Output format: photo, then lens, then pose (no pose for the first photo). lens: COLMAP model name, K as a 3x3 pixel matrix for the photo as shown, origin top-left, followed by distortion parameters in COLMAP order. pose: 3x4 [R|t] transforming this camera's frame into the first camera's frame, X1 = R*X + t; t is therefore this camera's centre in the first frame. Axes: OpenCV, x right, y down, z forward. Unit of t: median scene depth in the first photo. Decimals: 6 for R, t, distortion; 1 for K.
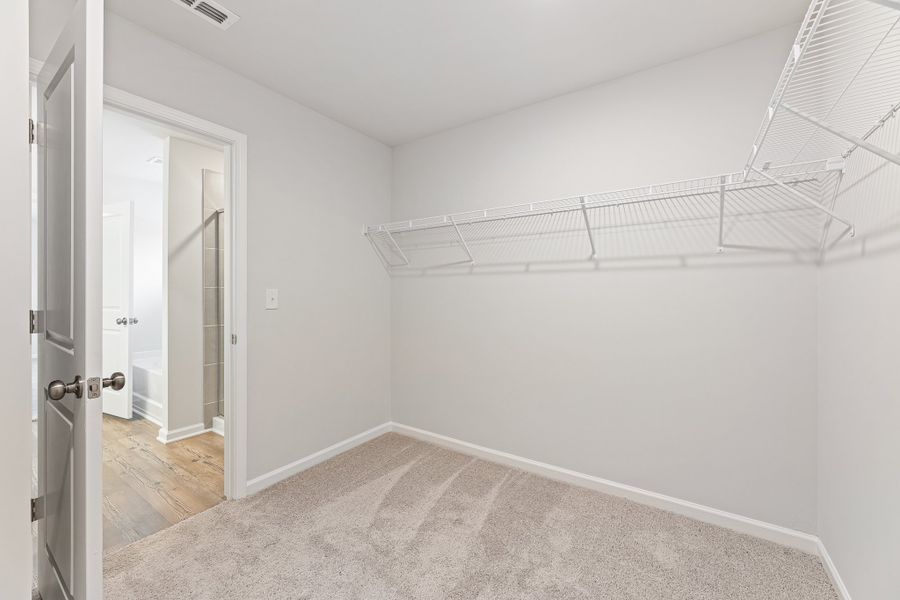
lens RADIAL K [[359.5, 0, 449.7], [0, 359.5, 297.9], [0, 0, 1]] dist [-0.000337, -0.000082]
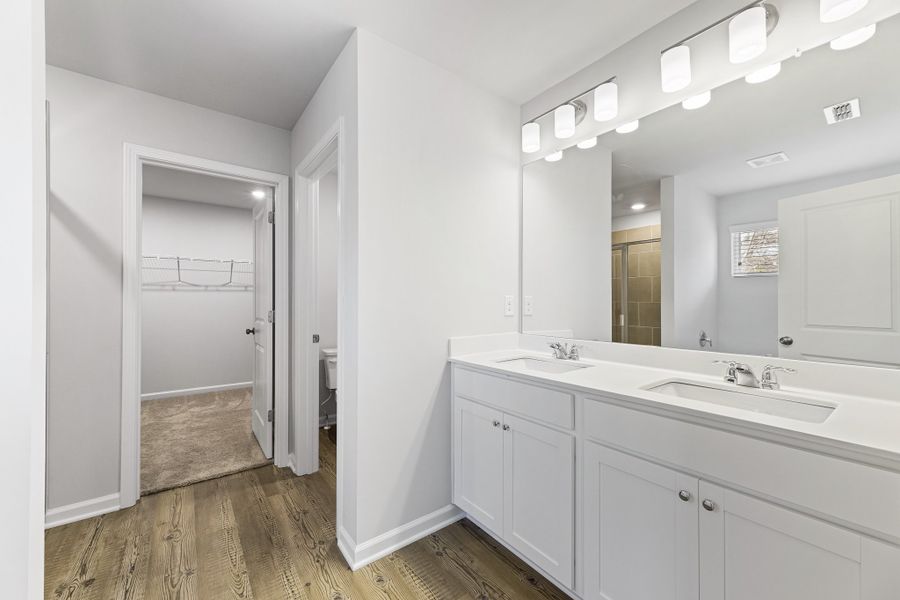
lens RADIAL K [[359.5, 0, 449.7], [0, 359.5, 297.9], [0, 0, 1]] dist [-0.000337, -0.000082]
pose [[-0.942658, -0.006177, 0.333702, -1.599948], [-0.002901, 0.999943, 0.010315, -0.017302], [-0.333747, 0.008755, -0.942622, 1.486693]]
